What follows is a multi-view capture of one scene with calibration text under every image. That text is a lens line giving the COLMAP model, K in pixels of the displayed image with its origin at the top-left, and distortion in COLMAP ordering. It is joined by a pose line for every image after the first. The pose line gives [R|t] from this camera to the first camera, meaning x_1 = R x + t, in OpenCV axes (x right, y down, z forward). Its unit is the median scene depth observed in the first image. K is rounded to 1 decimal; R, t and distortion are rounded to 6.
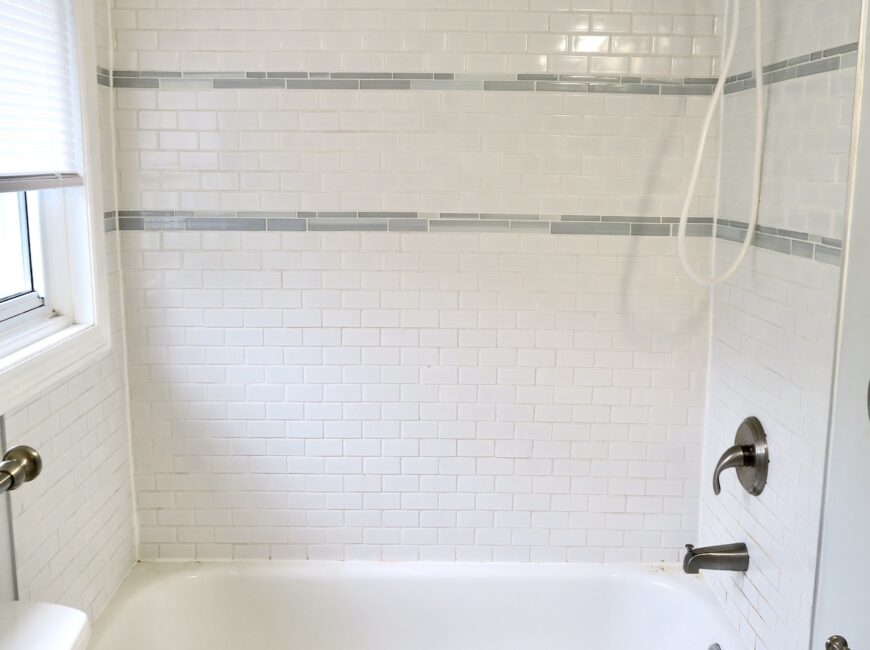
lens RADIAL K [[899.0, 0, 435.0], [0, 899.0, 325.0], [0, 0, 1]] dist [-0.026521, 0.010121]
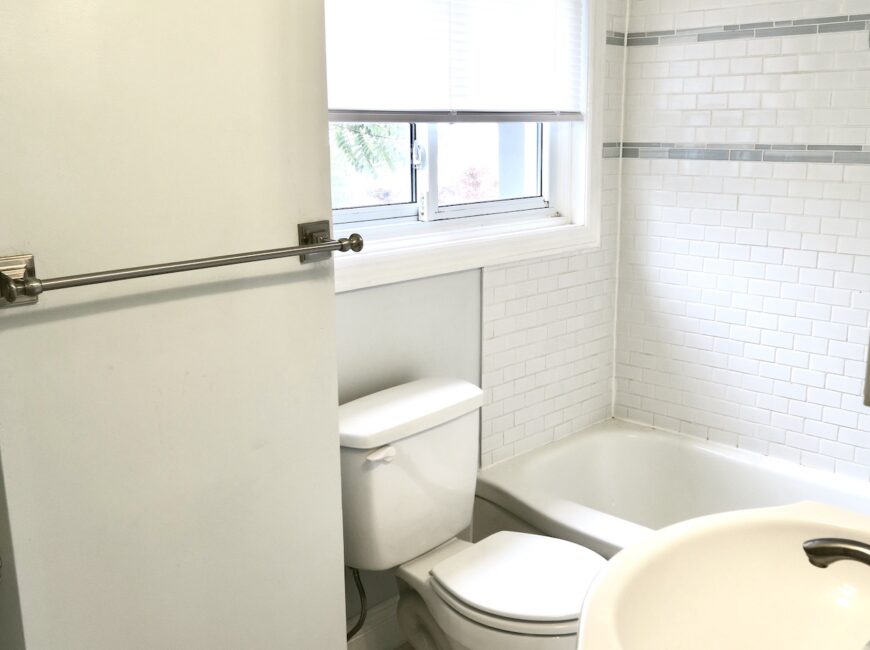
lens RADIAL K [[899.0, 0, 435.0], [0, 899.0, 325.0], [0, 0, 1]] dist [-0.026521, 0.010121]
pose [[0.702803, 0.143406, -0.696780, 0.400955], [-0.114509, 0.989503, 0.088153, 0.051212], [0.702108, 0.017833, 0.711847, -0.112424]]
